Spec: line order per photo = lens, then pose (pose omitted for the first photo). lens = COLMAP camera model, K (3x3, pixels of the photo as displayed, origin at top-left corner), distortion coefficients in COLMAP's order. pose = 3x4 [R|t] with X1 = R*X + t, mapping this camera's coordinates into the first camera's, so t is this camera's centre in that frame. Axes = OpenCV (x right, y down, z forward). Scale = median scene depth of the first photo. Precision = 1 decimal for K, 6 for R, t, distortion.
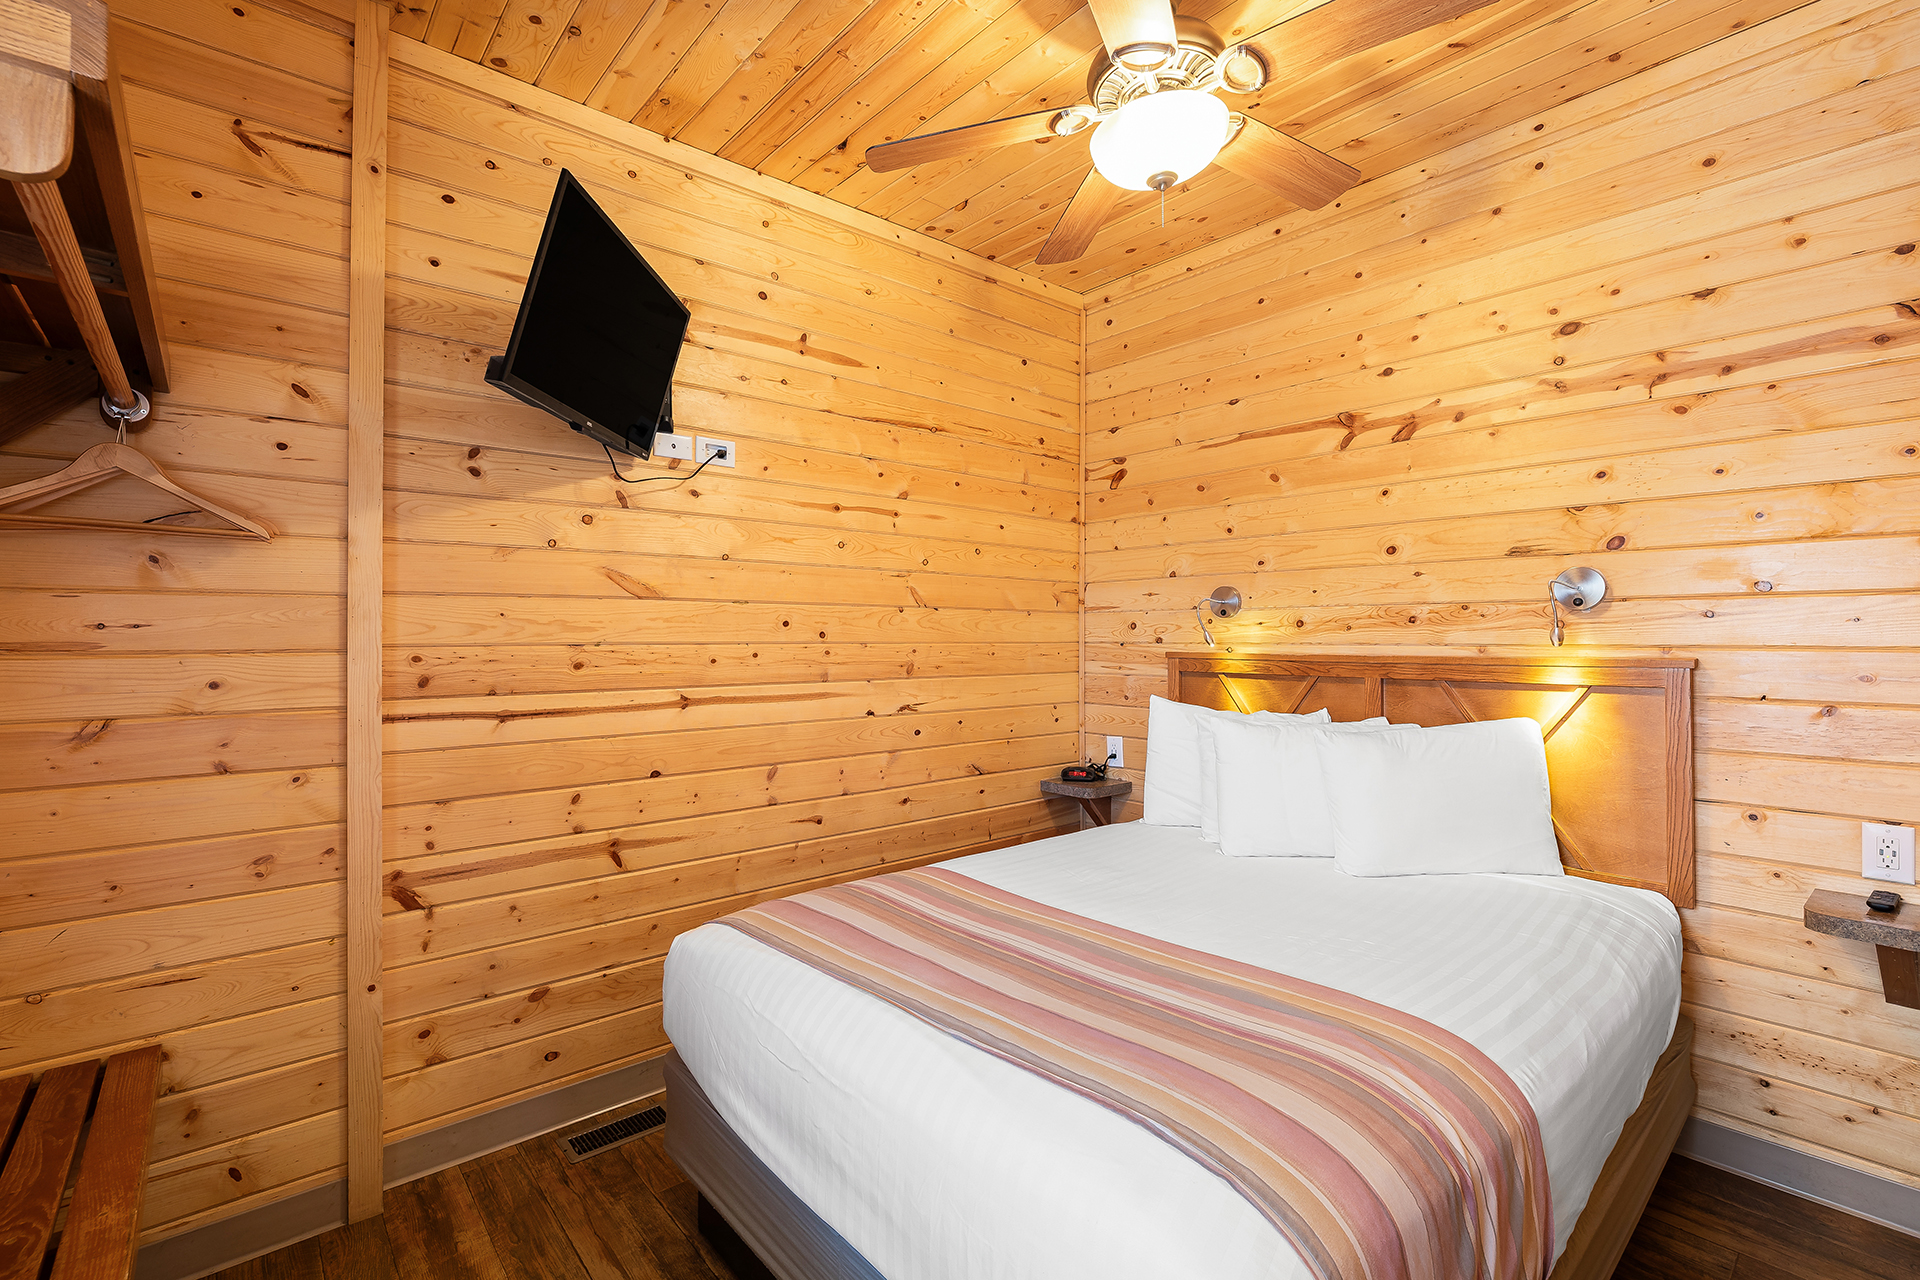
lens RADIAL K [[820.6, 0, 997.7], [0, 820.6, 640.4], [0, 0, 1]] dist [-0.003528, 0.001345]
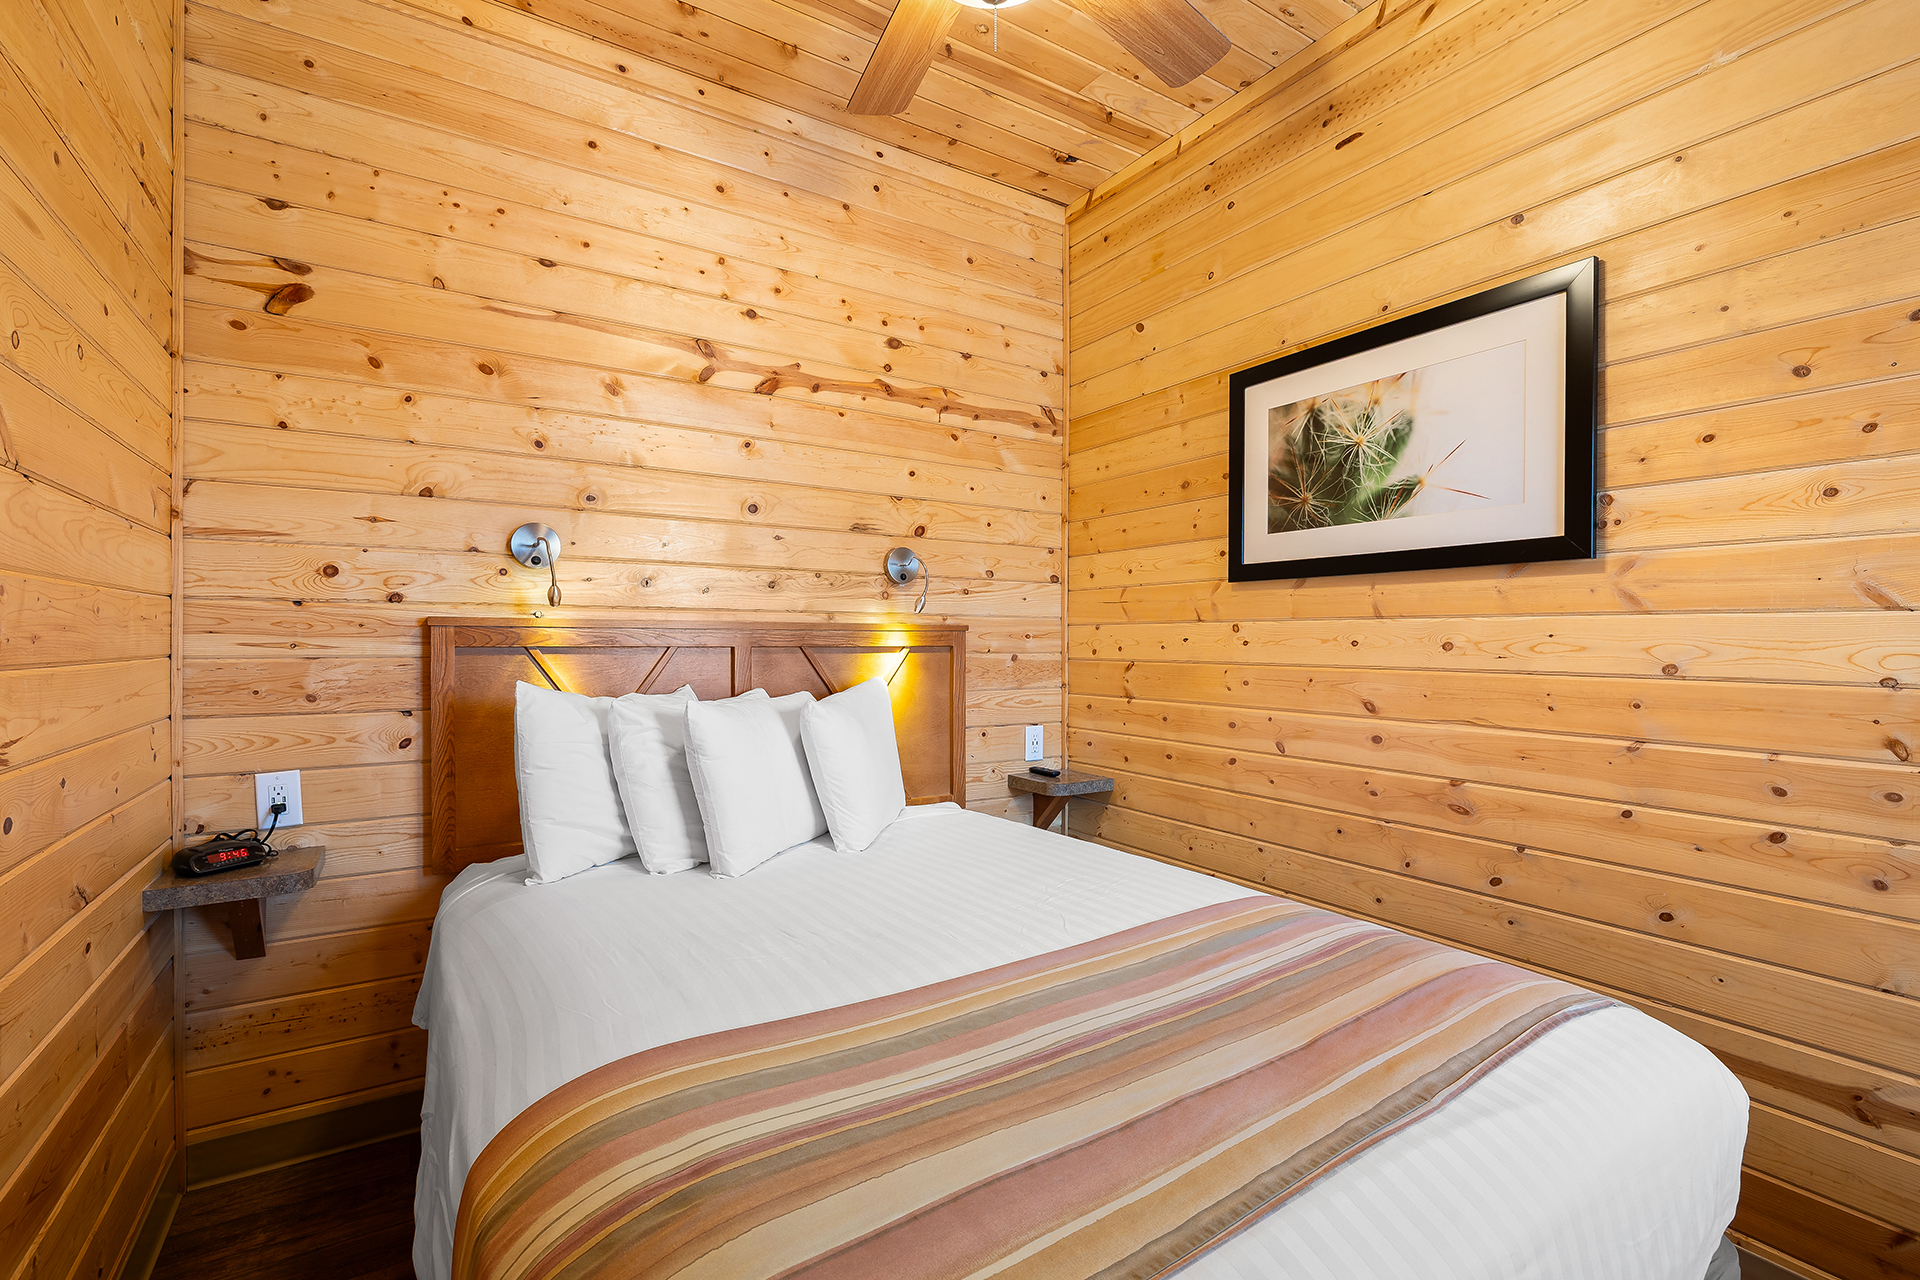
lens RADIAL K [[820.6, 0, 957.9], [0, 820.6, 647.9], [0, 0, 1]] dist [-0.003528, 0.001345]
pose [[0.204825, -0.012453, 0.978719, -0.389466], [-0.001231, 0.999915, 0.012981, 0.035927], [-0.978798, -0.003864, 0.204792, 0.593206]]
